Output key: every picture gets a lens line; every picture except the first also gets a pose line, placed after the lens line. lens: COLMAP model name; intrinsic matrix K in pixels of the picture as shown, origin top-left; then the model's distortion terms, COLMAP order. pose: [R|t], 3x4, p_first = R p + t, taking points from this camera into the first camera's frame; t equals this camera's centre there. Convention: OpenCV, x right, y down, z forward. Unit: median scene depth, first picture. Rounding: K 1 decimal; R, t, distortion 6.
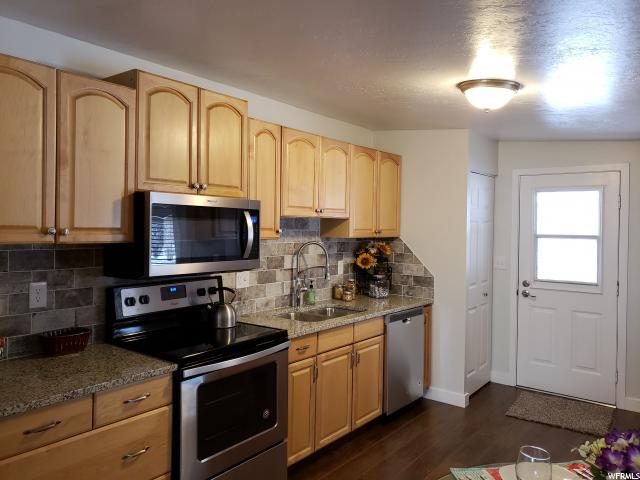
lens RADIAL K [[481.2, 0, 307.4], [0, 481.2, 229.3], [0, 0, 1]] dist [0.007773, 0.000621]
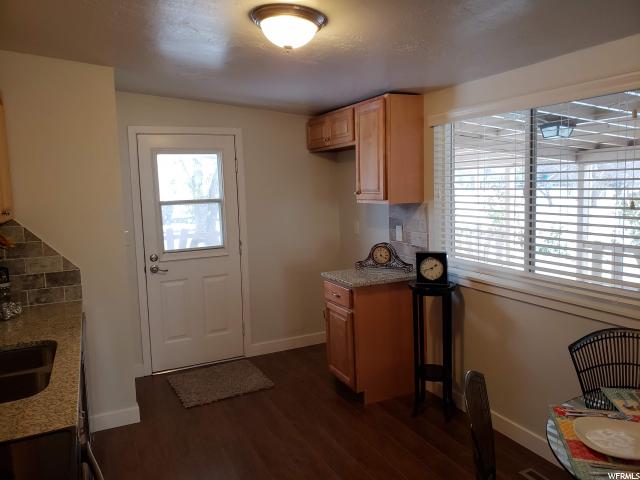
lens RADIAL K [[498.0, 0, 317.2], [0, 498.0, 221.3], [0, 0, 1]] dist [0.001845, -0.000940]
pose [[0.442951, -0.098689, 0.891097, -0.287804], [0.052350, 0.995074, 0.084182, -0.020482], [-0.895016, 0.009361, 0.445936, 0.420926]]
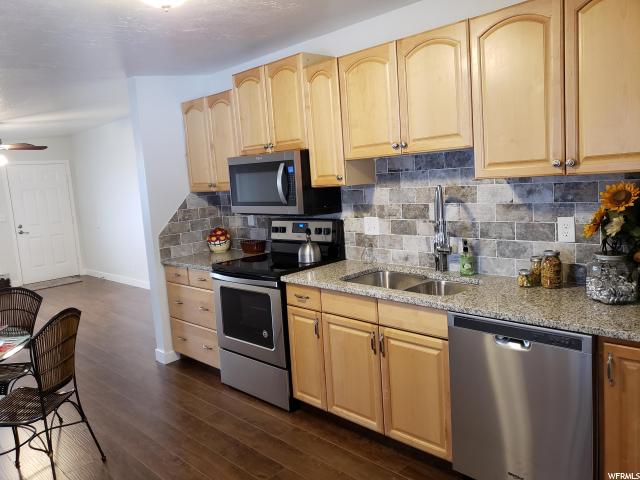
lens RADIAL K [[480.7, 0, 317.9], [0, 480.7, 230.7], [0, 0, 1]] dist [0.111124, -0.212656]
pose [[-0.092967, 0.109089, -0.989675, 0.791411], [0.061855, 0.992693, 0.103612, 0.006041], [0.993746, -0.051584, -0.099036, 0.933046]]
